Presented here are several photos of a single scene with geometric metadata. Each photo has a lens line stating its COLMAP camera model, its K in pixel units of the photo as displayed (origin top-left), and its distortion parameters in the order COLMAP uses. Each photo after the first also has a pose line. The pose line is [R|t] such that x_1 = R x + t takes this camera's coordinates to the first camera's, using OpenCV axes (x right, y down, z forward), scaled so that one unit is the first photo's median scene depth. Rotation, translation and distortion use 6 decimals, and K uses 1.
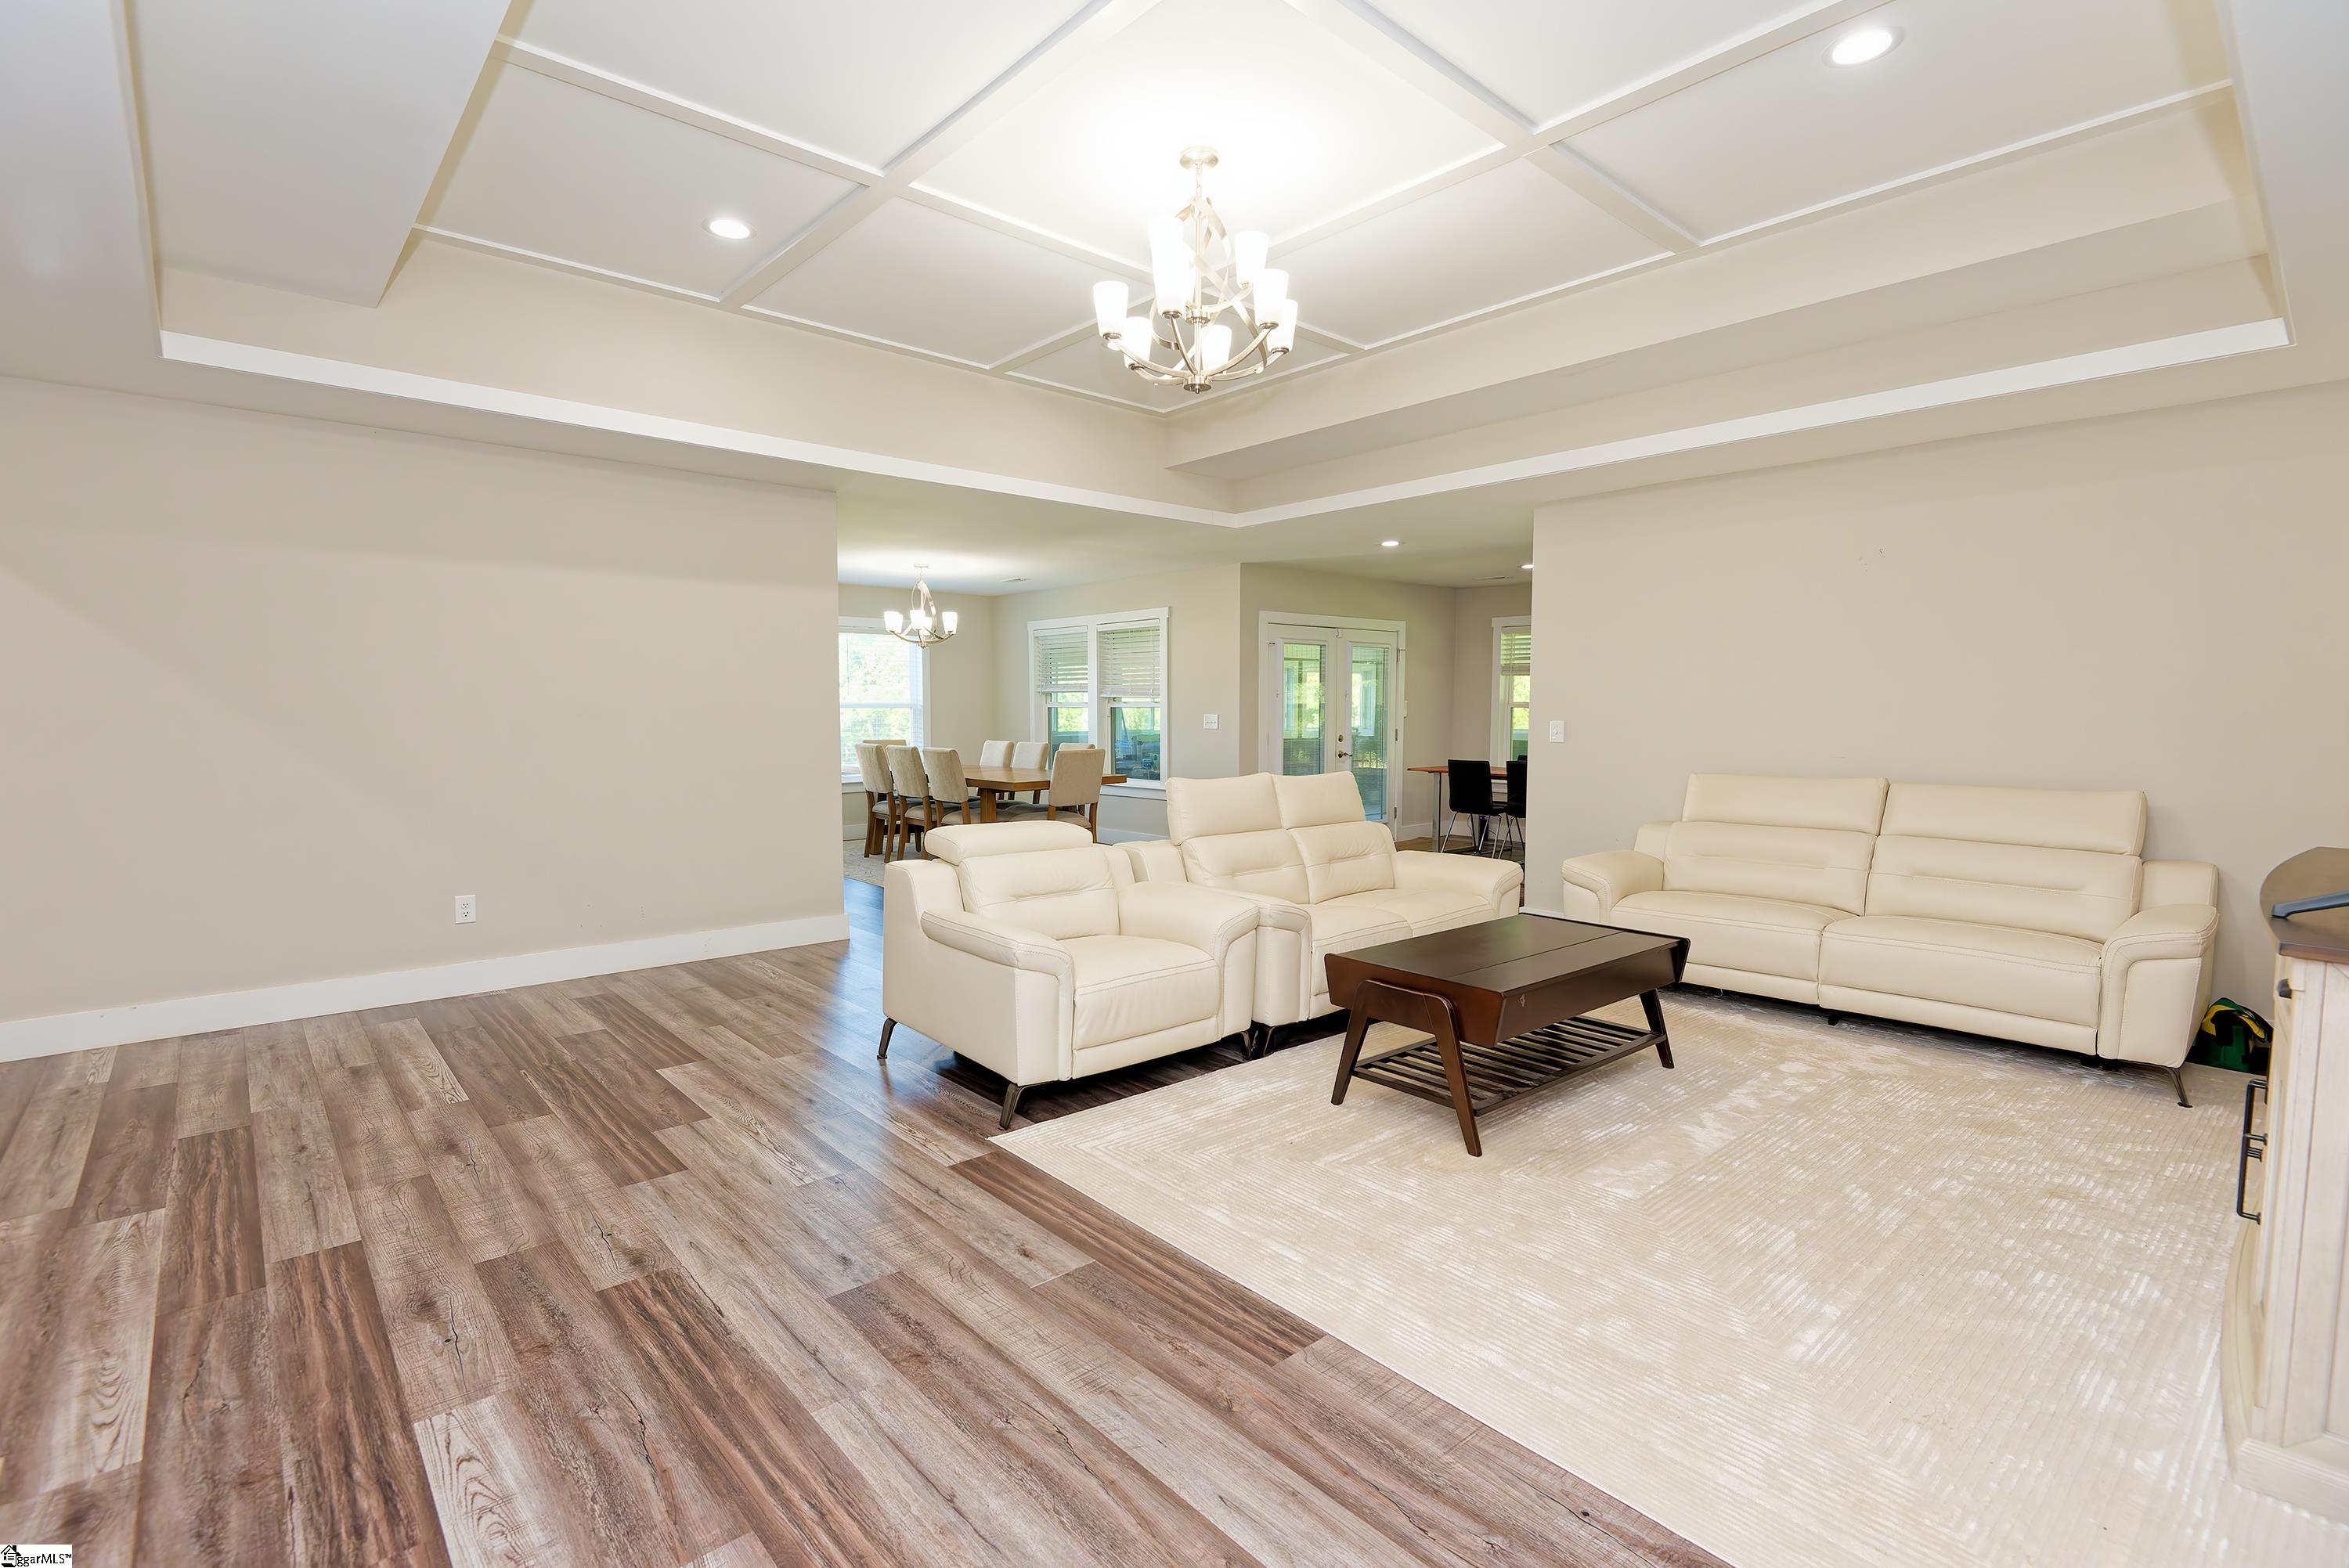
lens RADIAL K [[1070.4, 0, 1170.7], [0, 1070.4, 783.5], [0, 0, 1]] dist [0.002611, -0.006276]
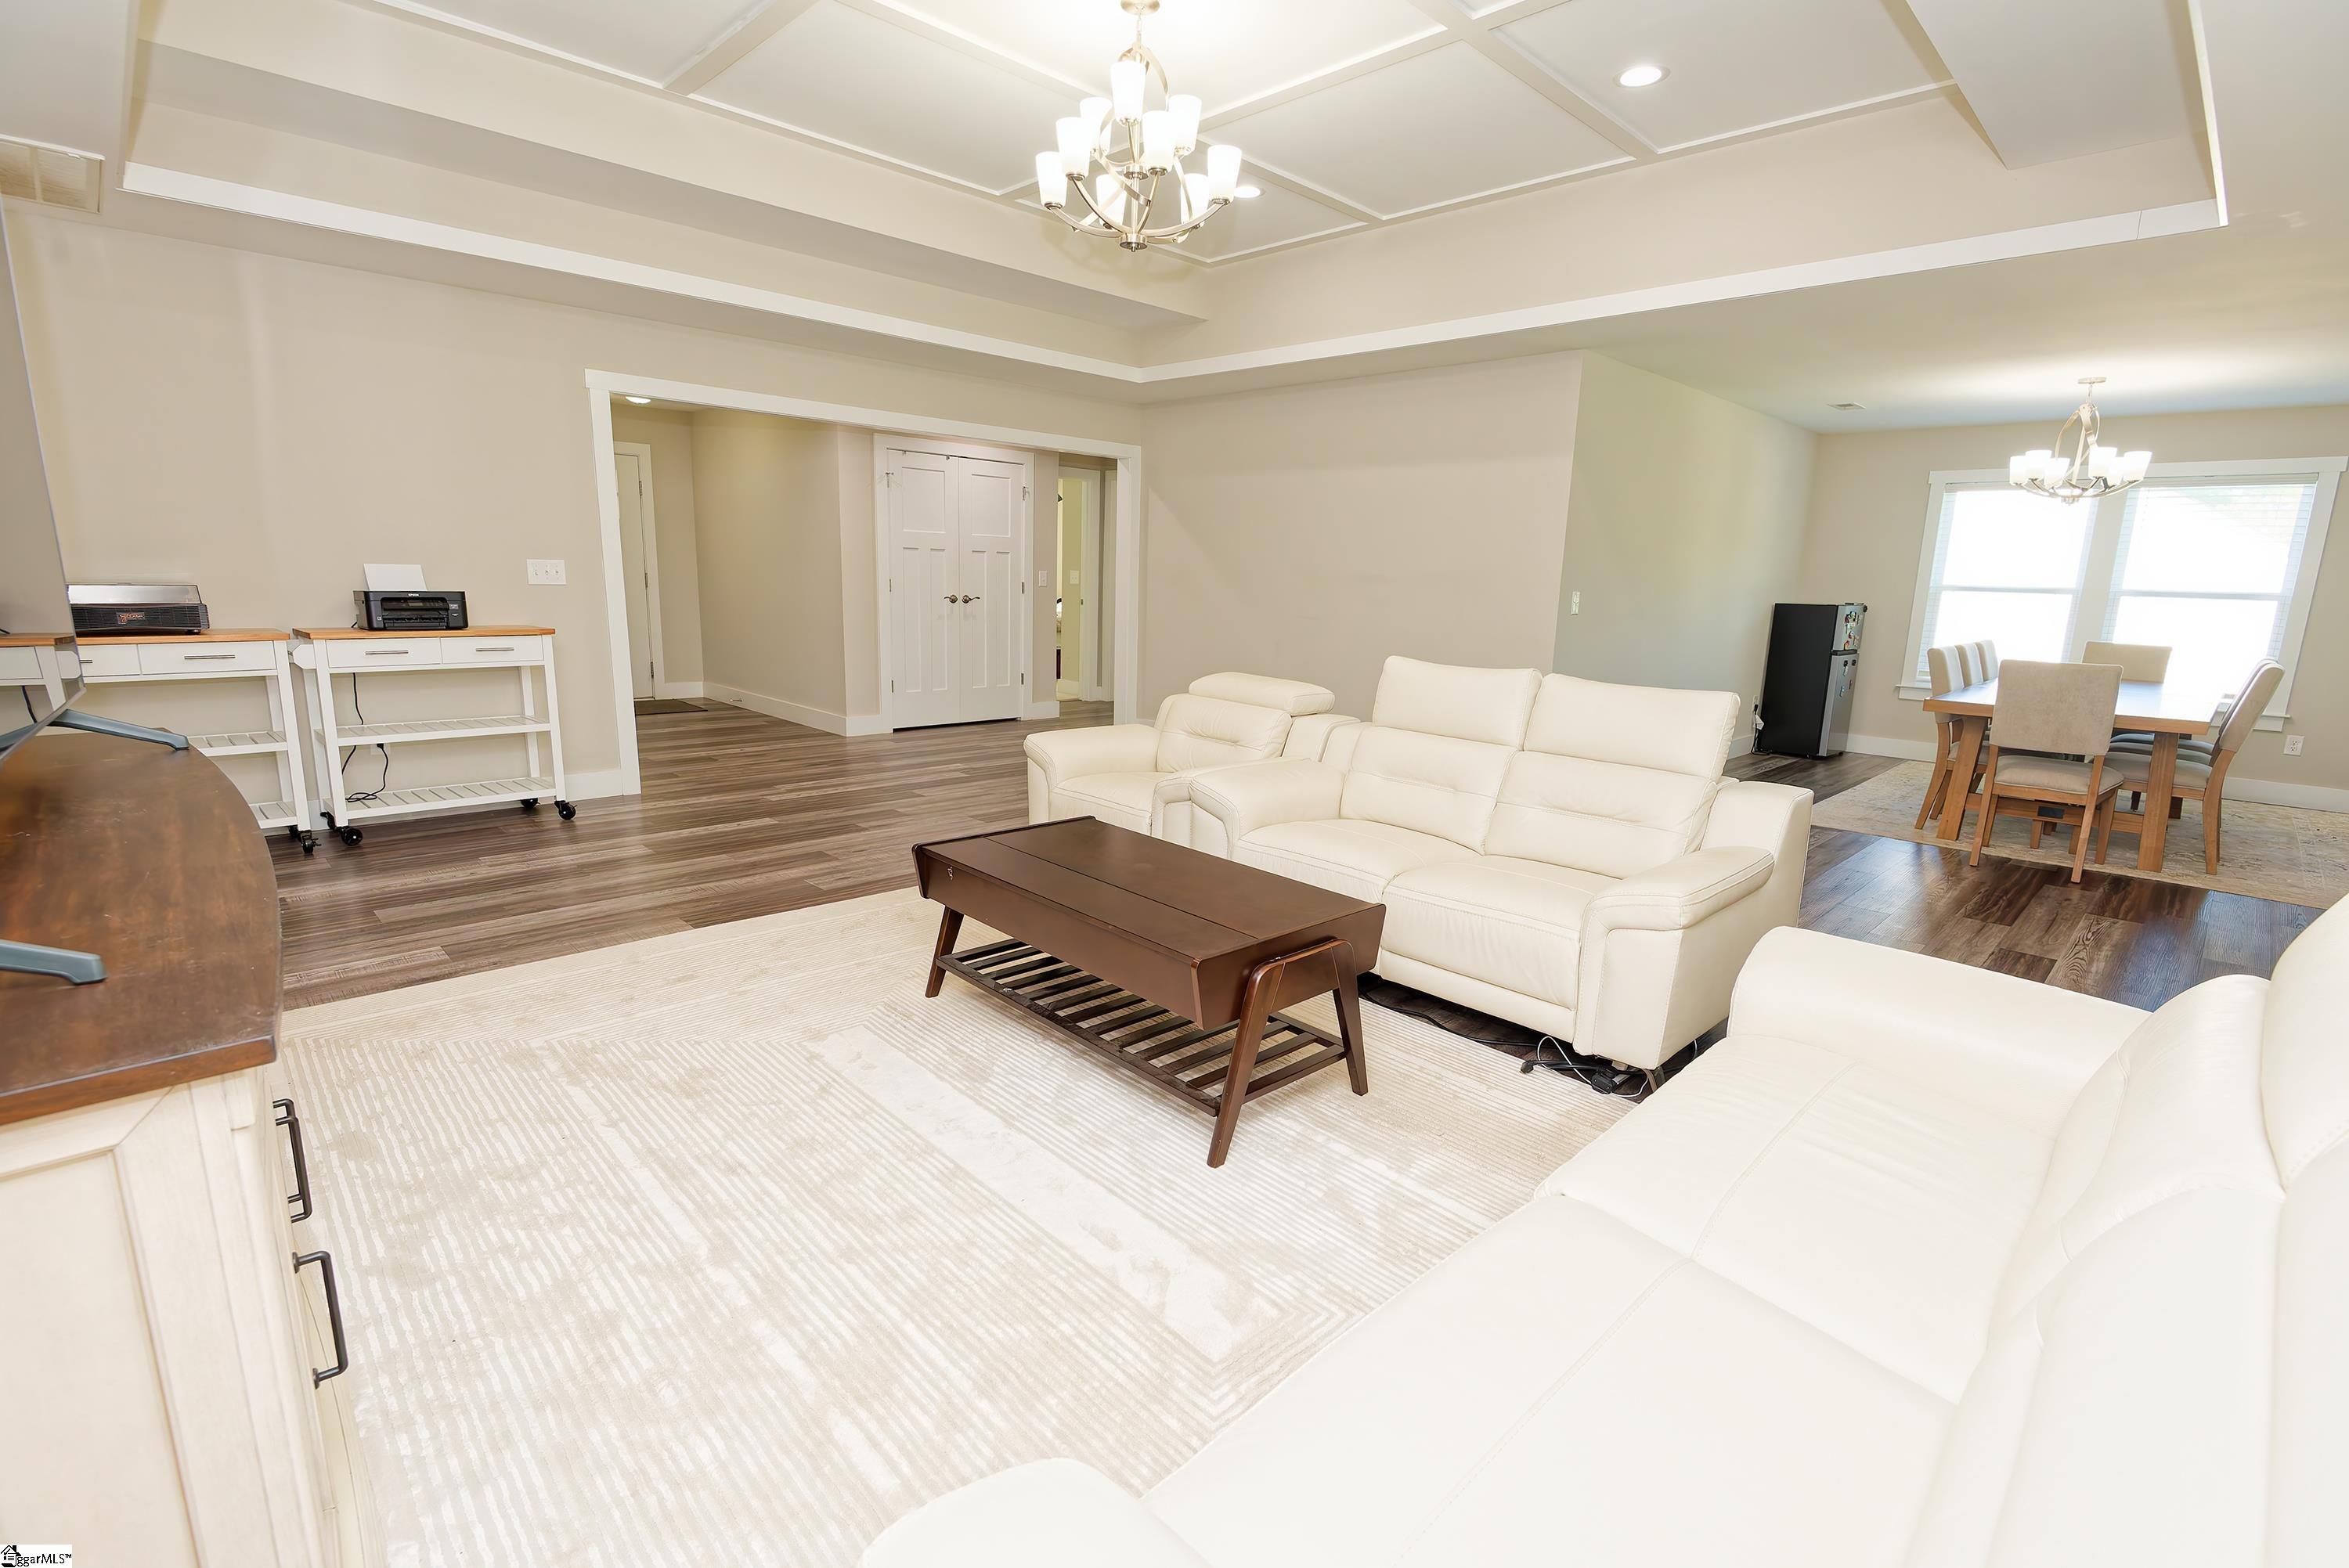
lens RADIAL K [[1070.4, 0, 1169.5], [0, 1070.4, 783.0], [0, 0, 1]] dist [0.002611, -0.006276]
pose [[0.038673, 0.194472, -0.980145, 1.110602], [-0.098944, 0.976804, 0.189905, -0.065667], [0.994341, 0.089635, 0.057018, 1.012251]]
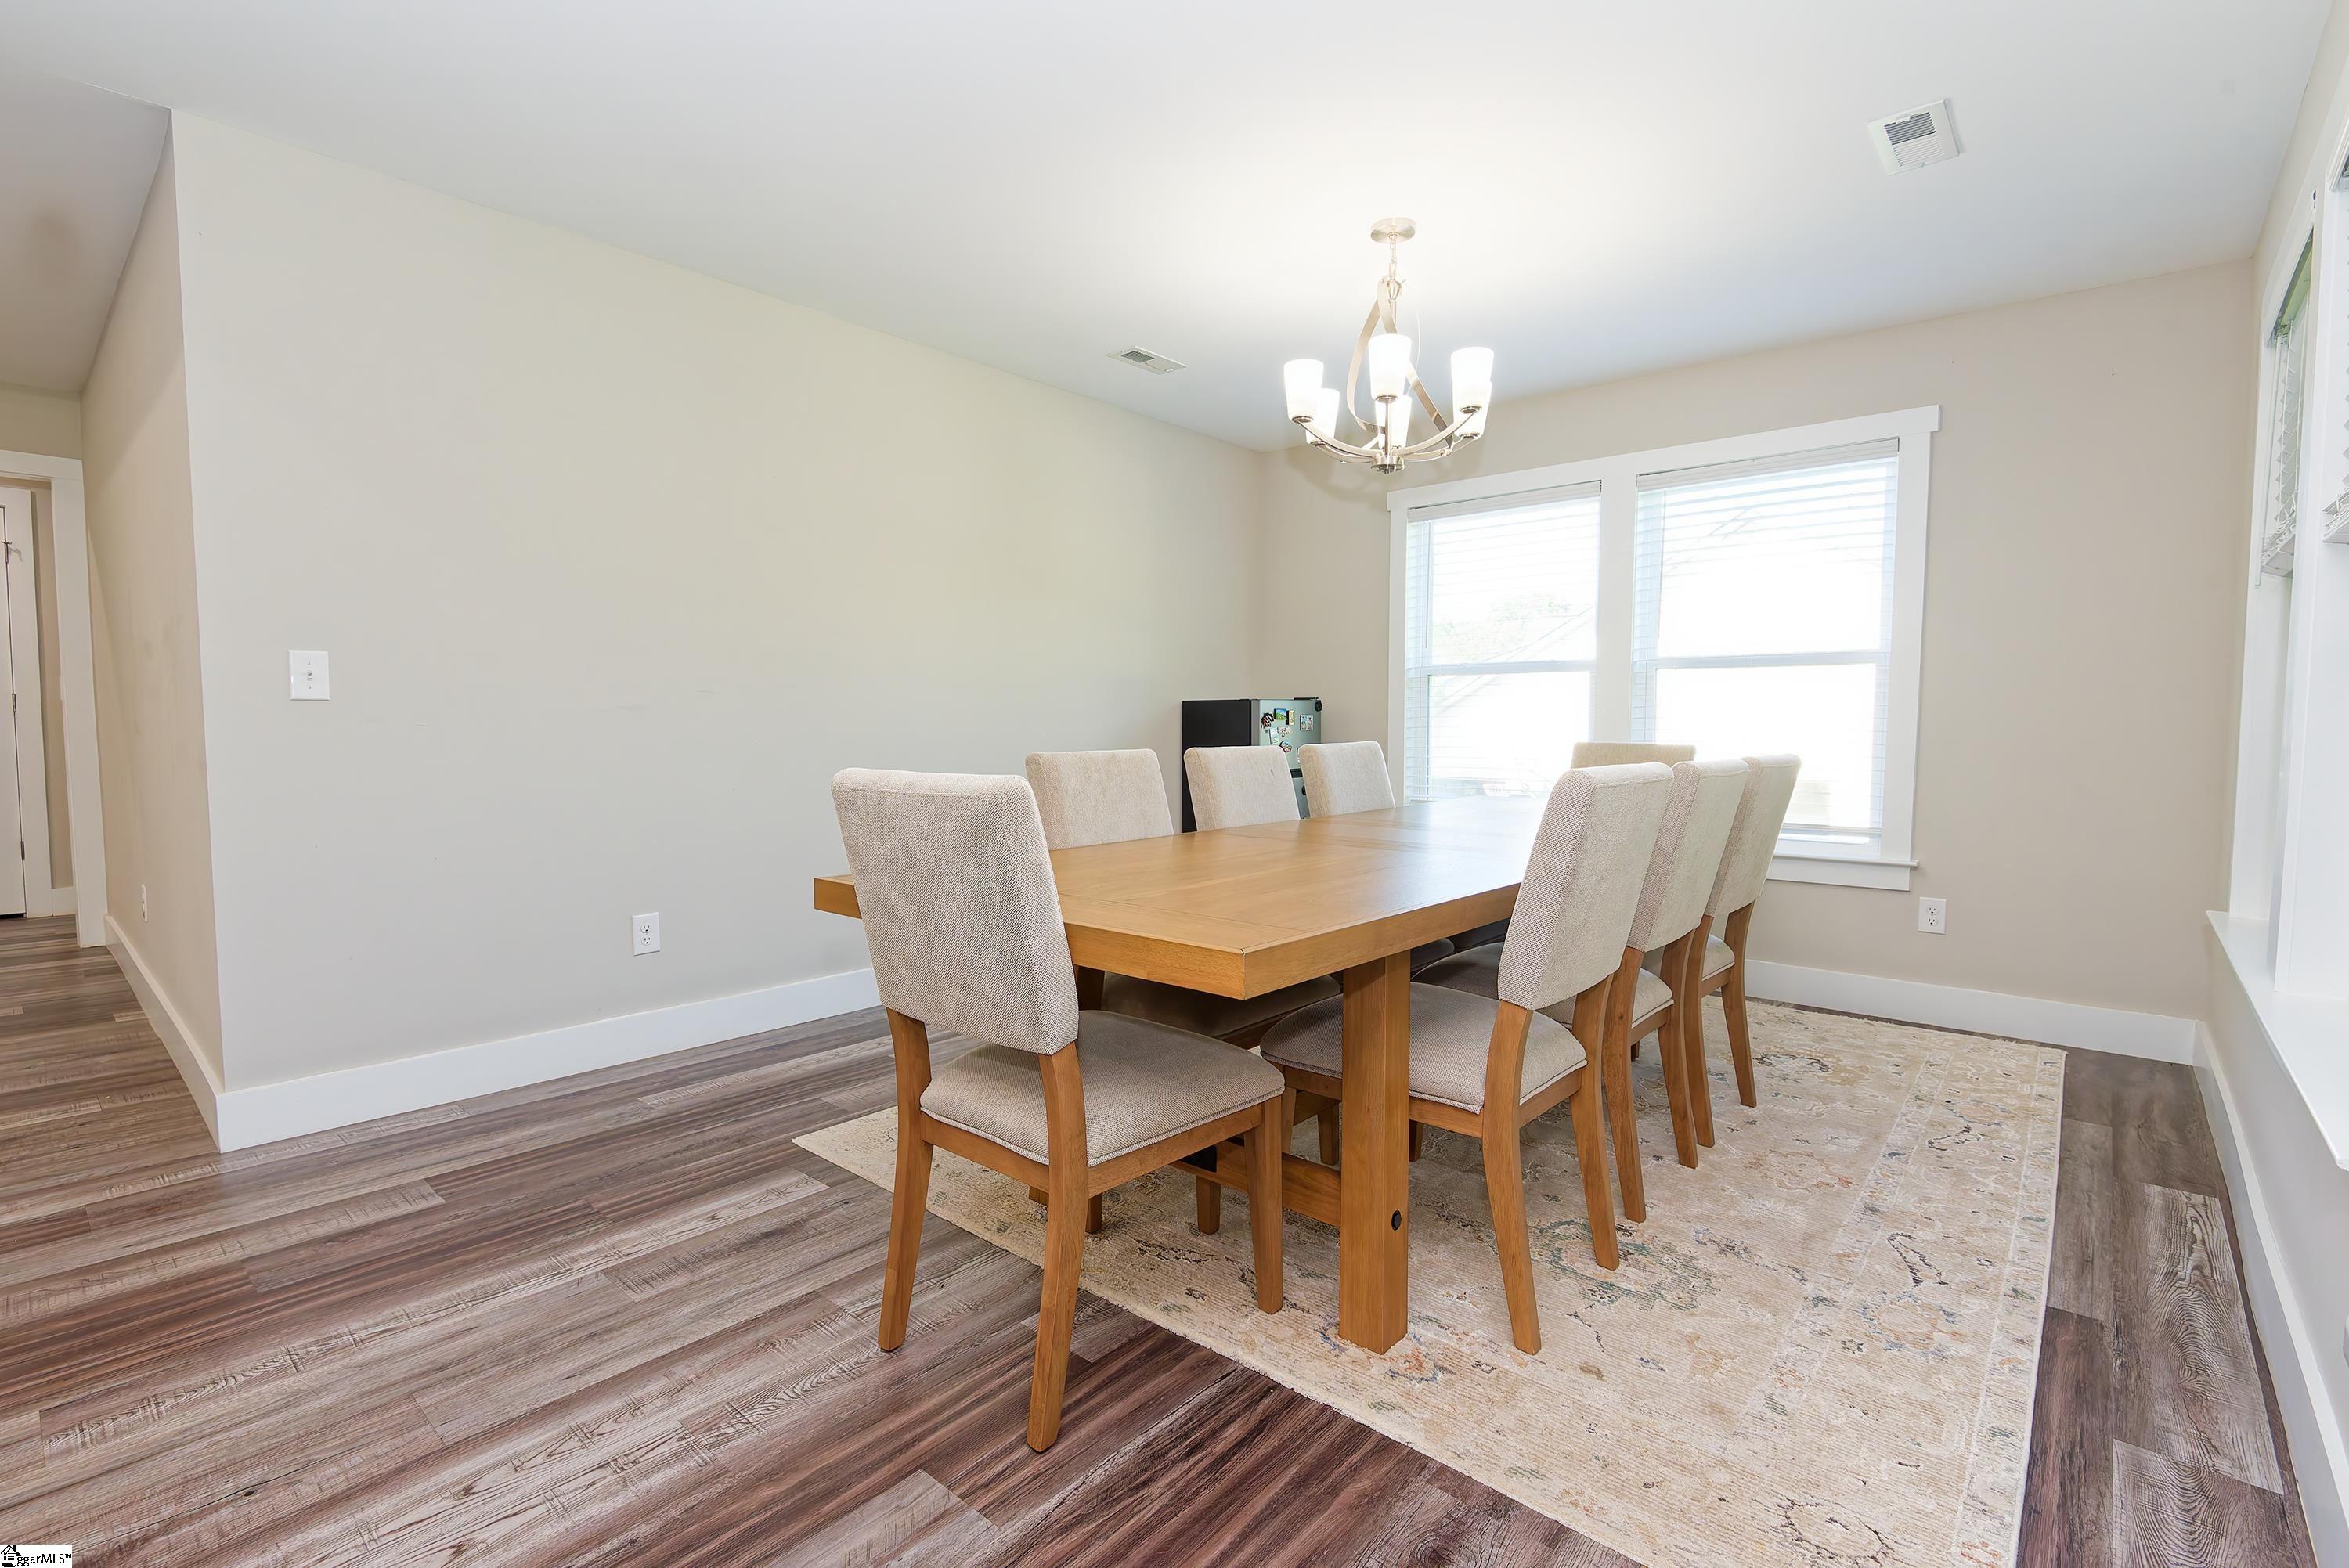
lens RADIAL K [[1070.4, 0, 1157.6], [0, 1070.4, 784.4], [0, 0, 1]] dist [0.002611, -0.006276]
pose [[0.112788, 0.060236, -0.991792, 0.280277], [-0.078433, 0.995586, 0.051547, -0.093028], [0.990519, 0.071975, 0.117015, 2.204313]]
